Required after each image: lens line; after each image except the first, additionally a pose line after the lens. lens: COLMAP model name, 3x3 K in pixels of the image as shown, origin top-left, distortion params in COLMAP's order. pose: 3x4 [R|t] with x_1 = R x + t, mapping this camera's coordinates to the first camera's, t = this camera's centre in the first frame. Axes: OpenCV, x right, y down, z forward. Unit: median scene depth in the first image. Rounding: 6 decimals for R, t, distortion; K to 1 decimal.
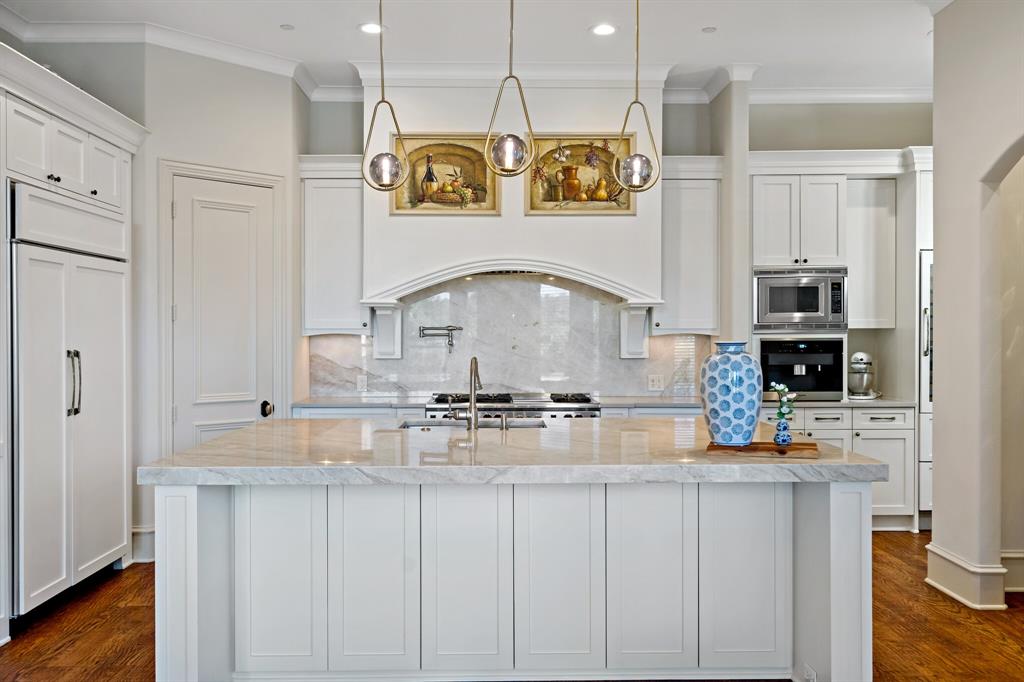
lens RADIAL K [[897.4, 0, 512.0], [0, 897.4, 341.0], [0, 0, 1]] dist [0.005598, -0.001314]
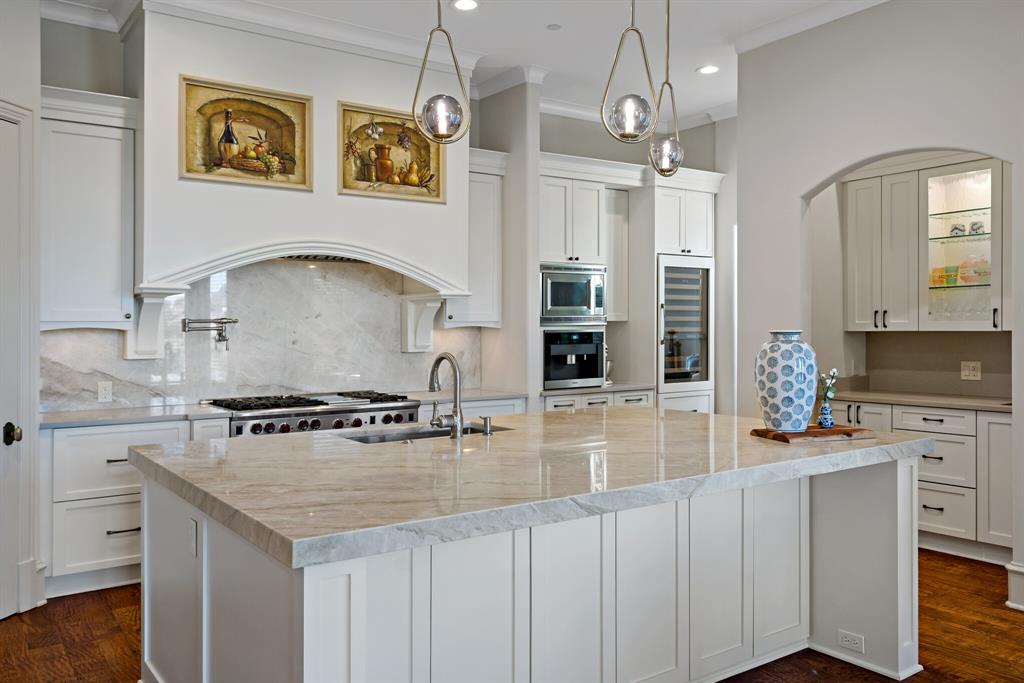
lens RADIAL K [[825.4, 0, 511.6], [0, 825.4, 329.9], [0, 0, 1]] dist [0.007936, 0.001096]
pose [[0.821738, -0.005716, 0.569837, -0.311439], [0.010180, 0.999937, -0.004650, 0.000642], [-0.569775, 0.009622, 0.821745, 0.228782]]
